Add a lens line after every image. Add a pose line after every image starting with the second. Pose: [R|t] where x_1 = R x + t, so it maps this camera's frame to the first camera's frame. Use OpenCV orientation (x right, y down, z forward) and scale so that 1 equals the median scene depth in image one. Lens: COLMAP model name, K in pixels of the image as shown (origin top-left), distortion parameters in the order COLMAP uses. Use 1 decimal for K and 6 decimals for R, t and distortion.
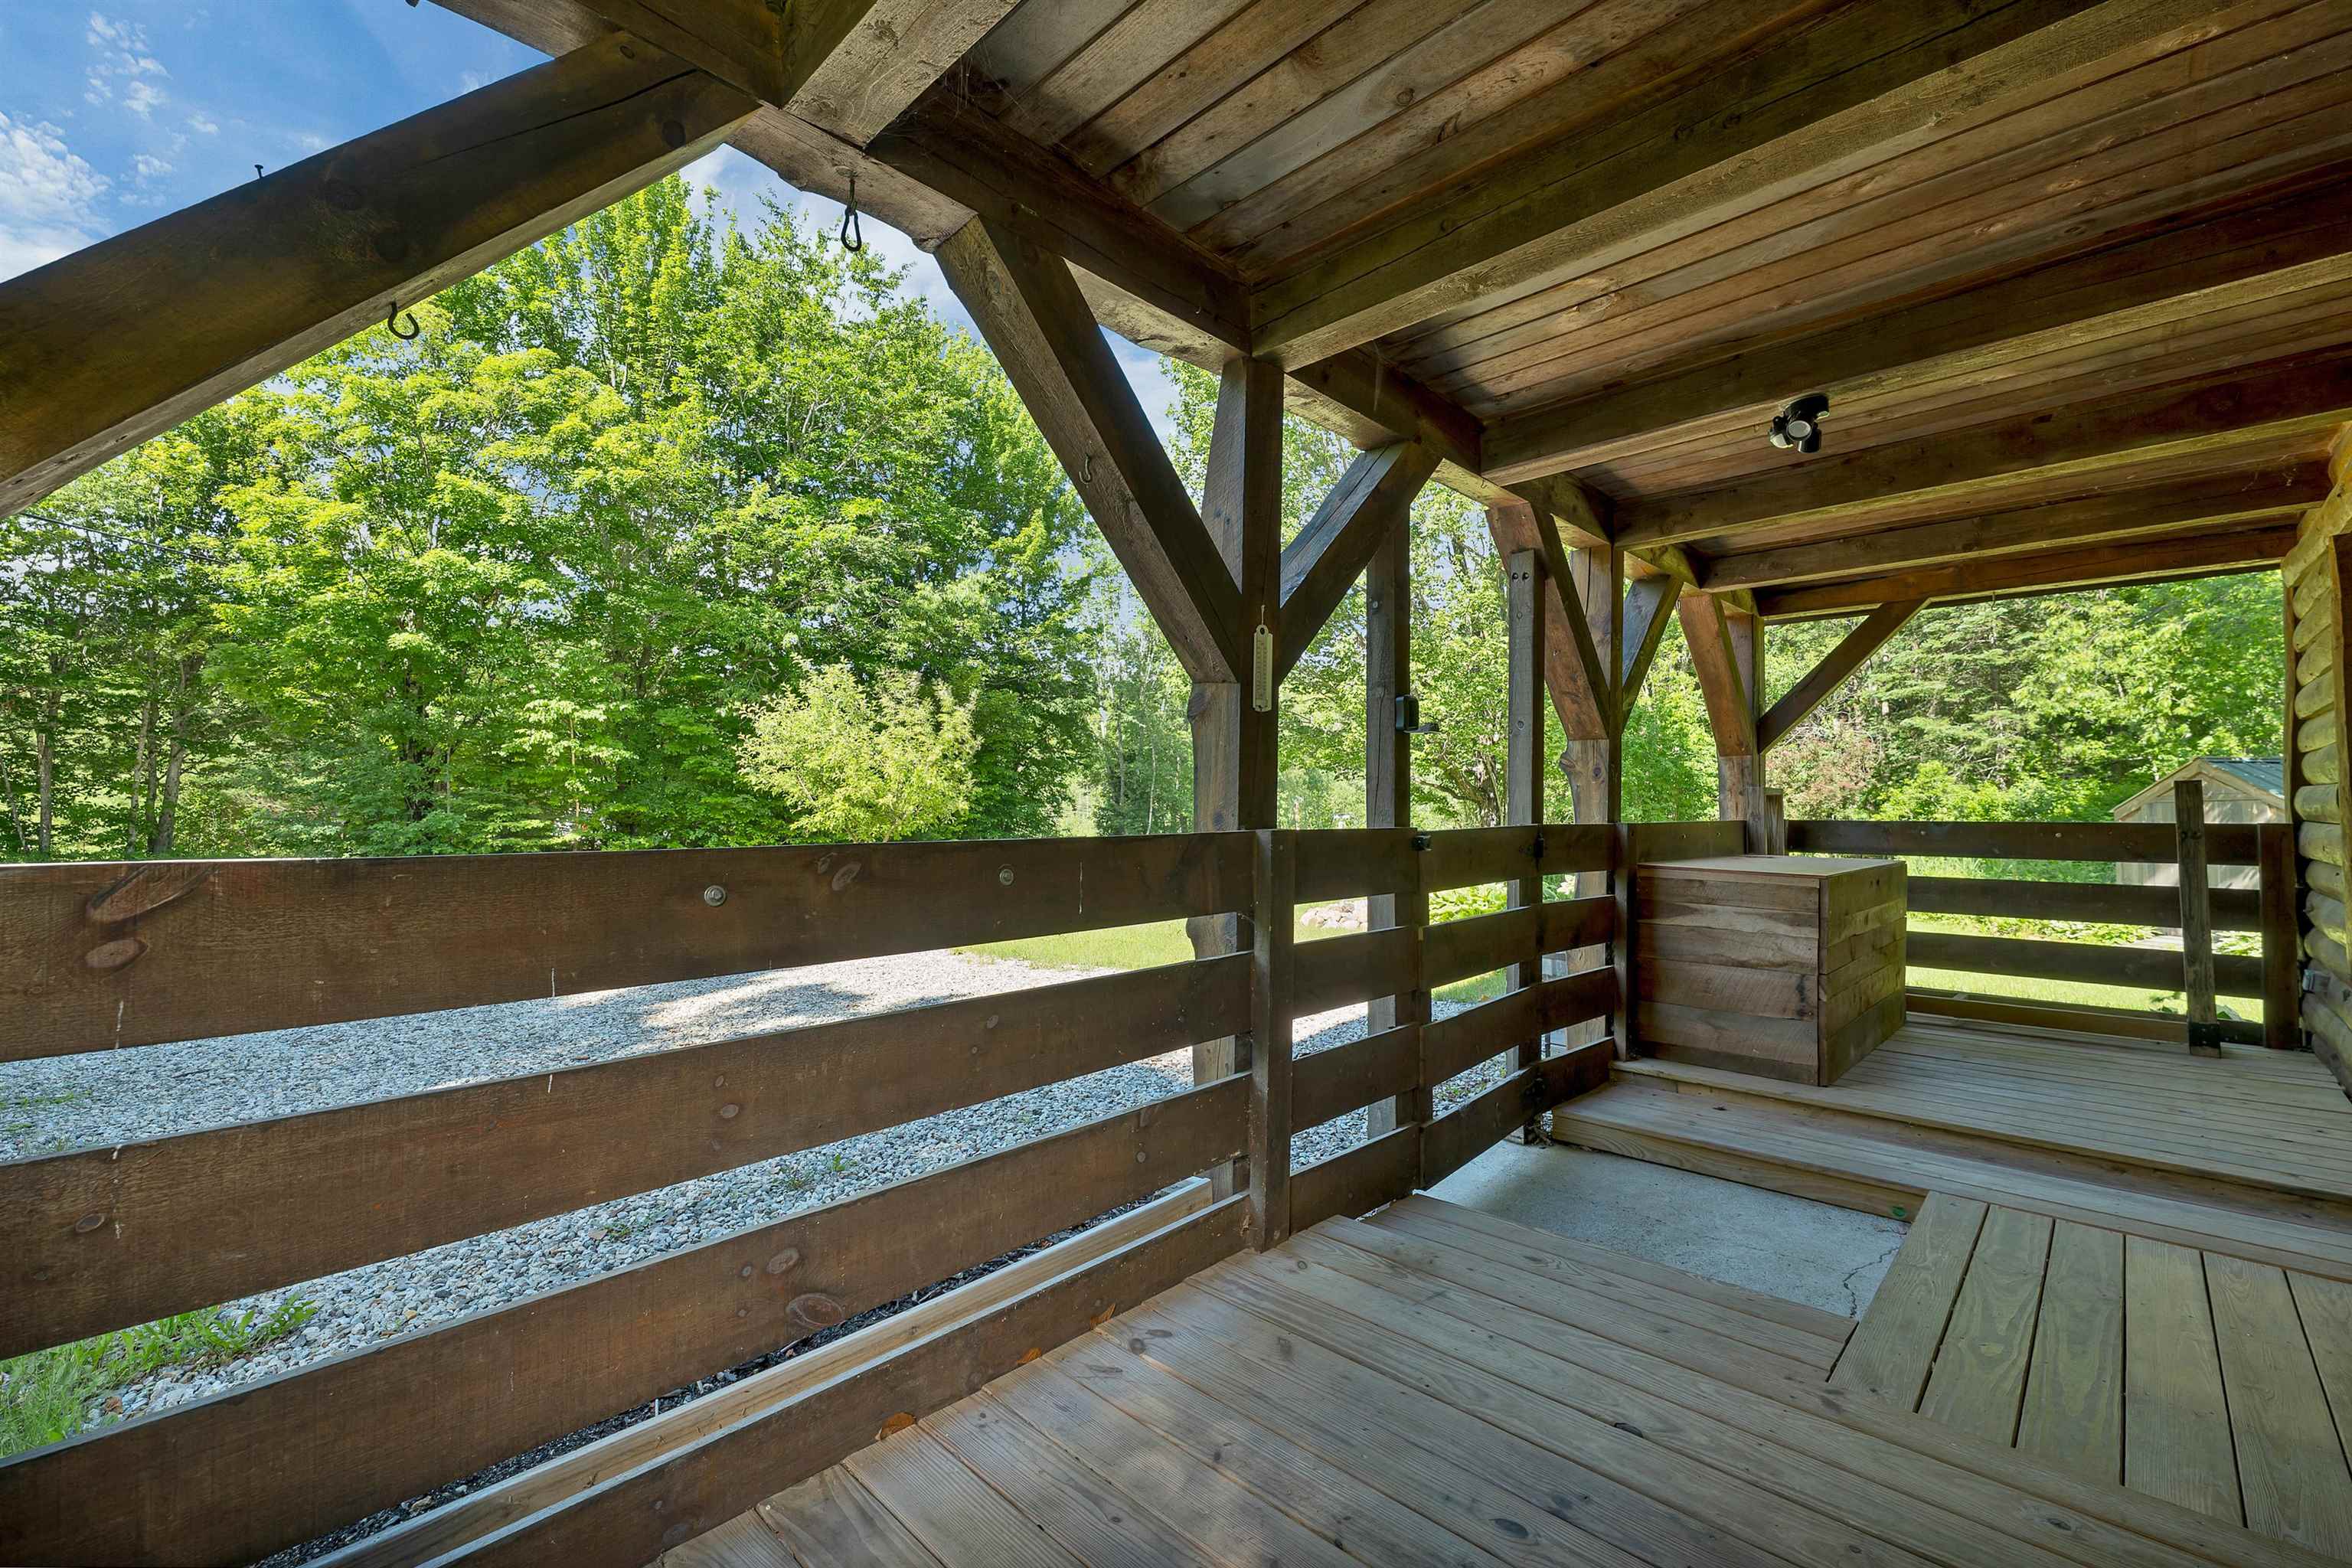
lens RADIAL K [[986.9, 0, 1167.7], [0, 986.9, 818.5], [0, 0, 1]] dist [0.001767, 0.000289]
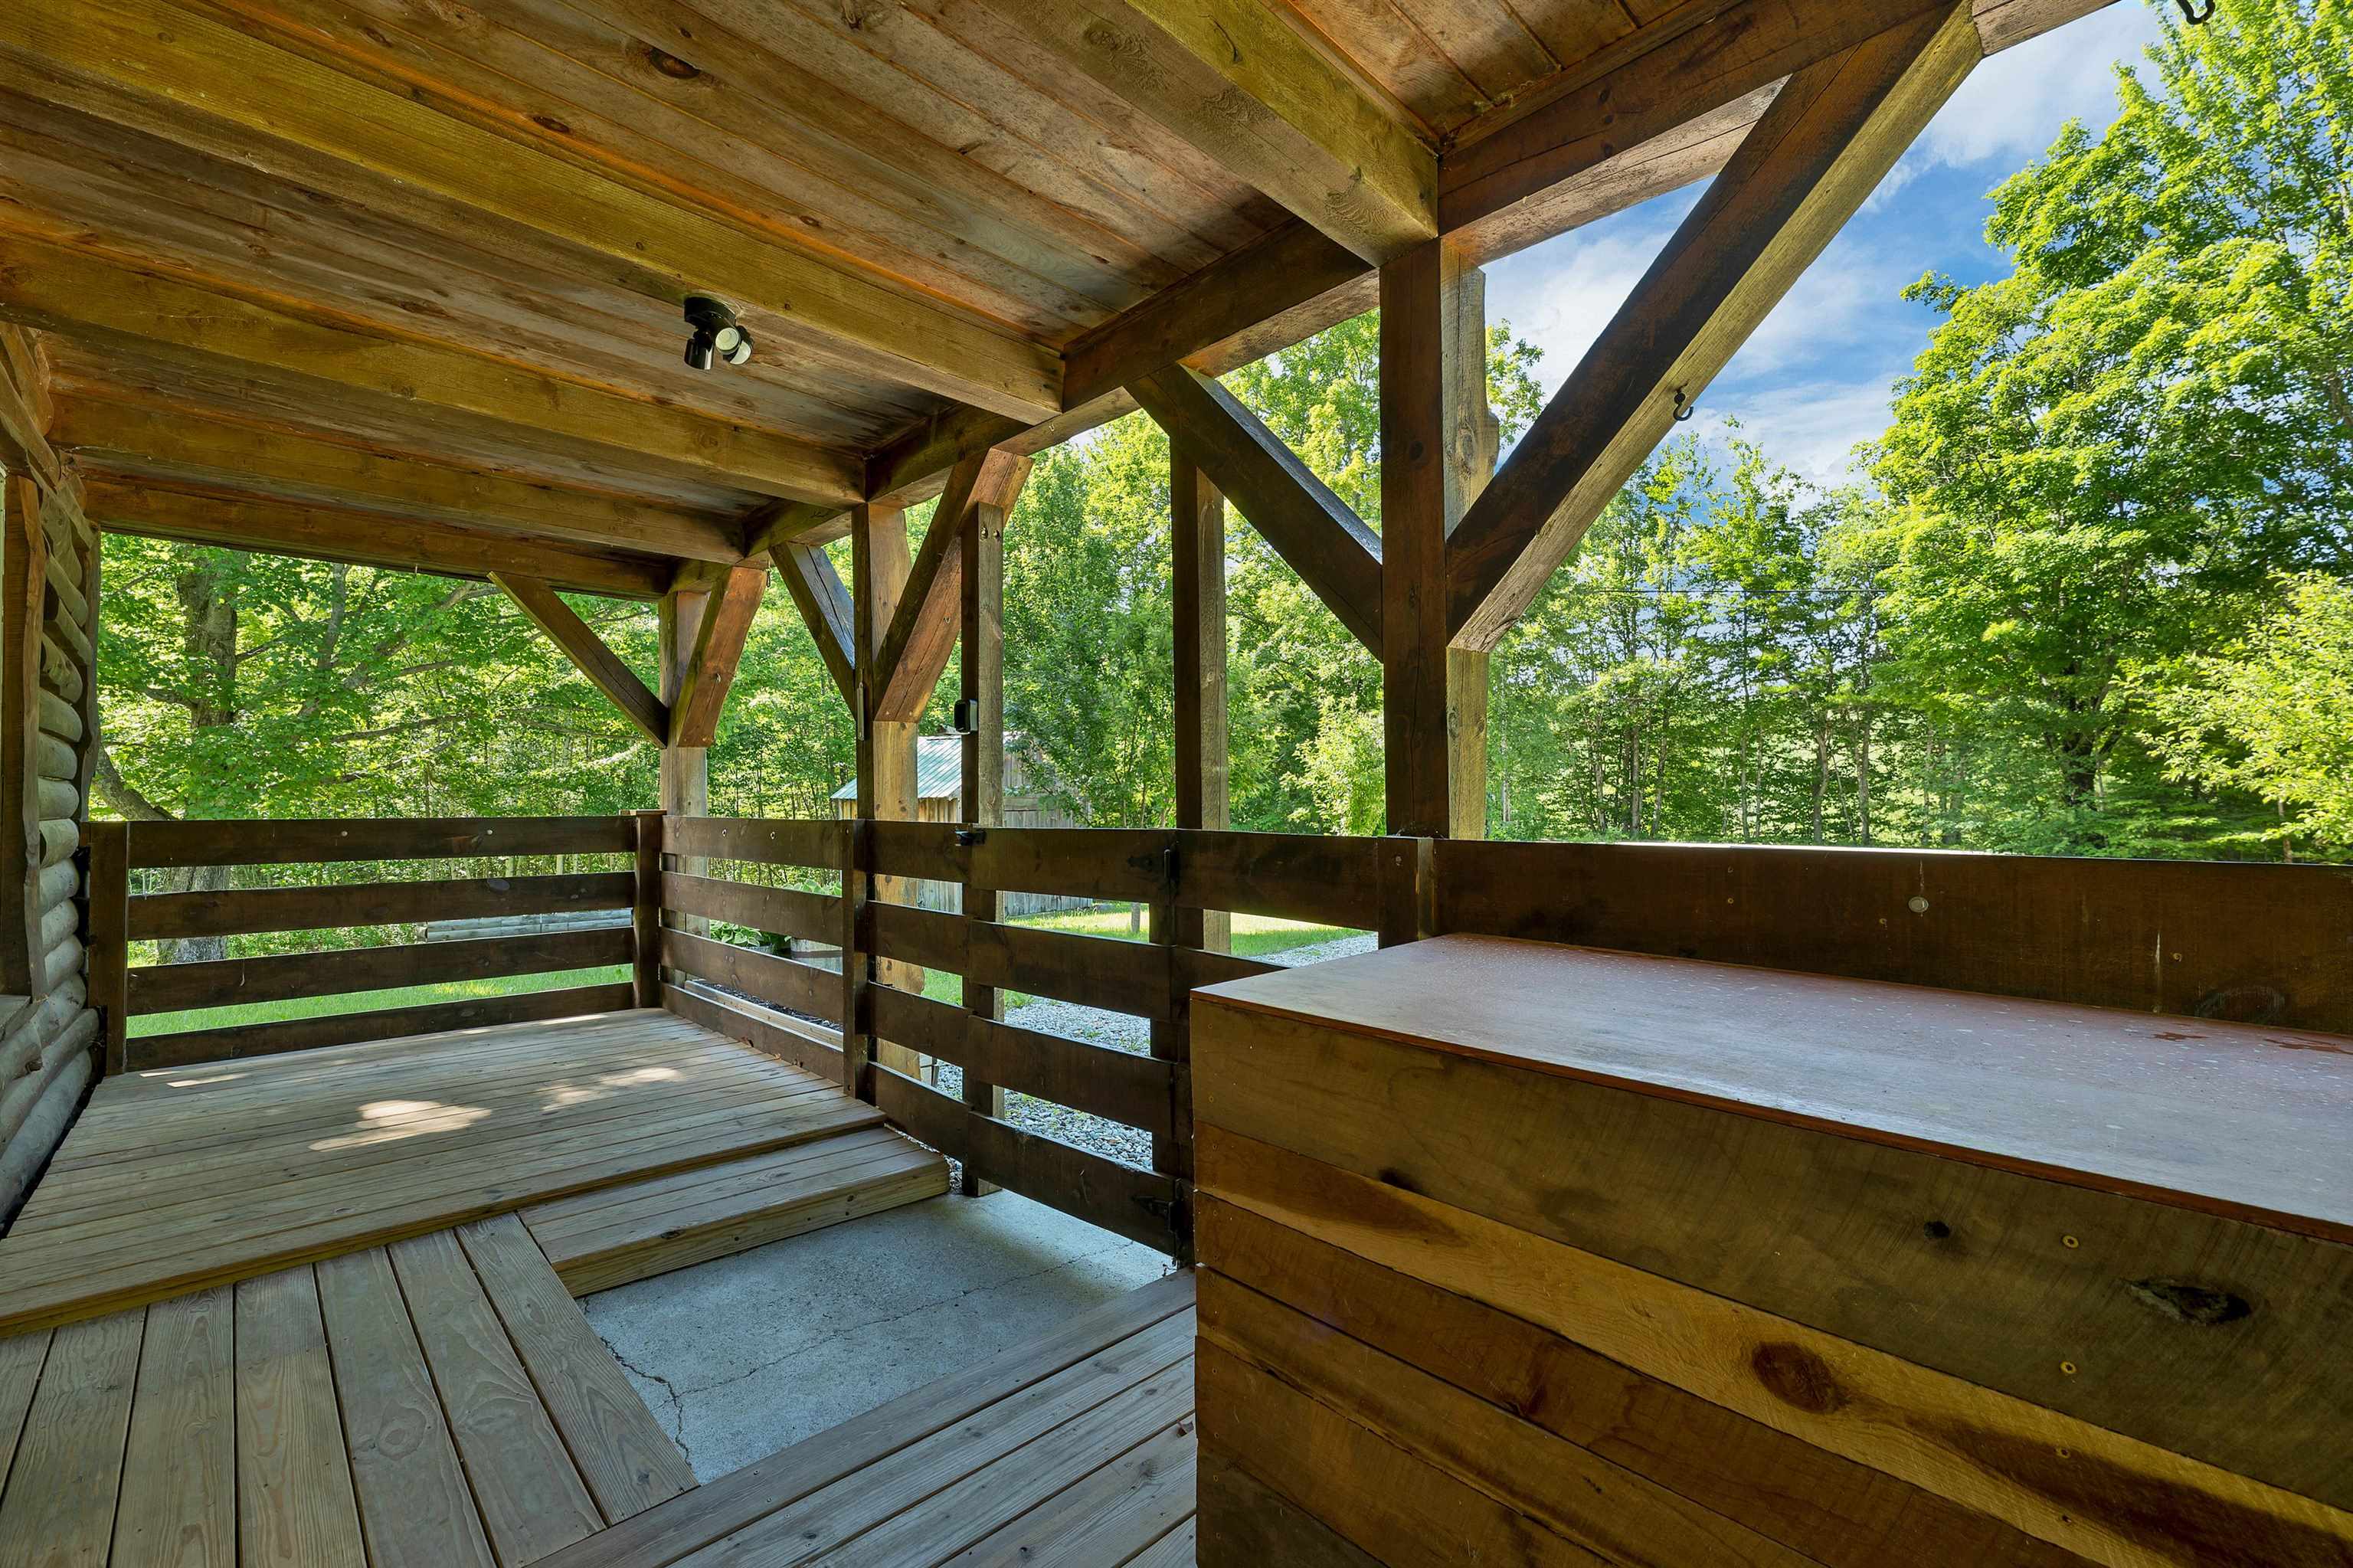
lens RADIAL K [[972.4, 0, 1186.1], [0, 972.4, 802.4], [0, 0, 1]] dist [0.002823, 0.000126]
pose [[-0.015515, 0.001120, -0.999879, 1.224919], [-0.011488, 0.999933, 0.001299, -0.020961], [0.999814, 0.011507, -0.015501, 1.178167]]
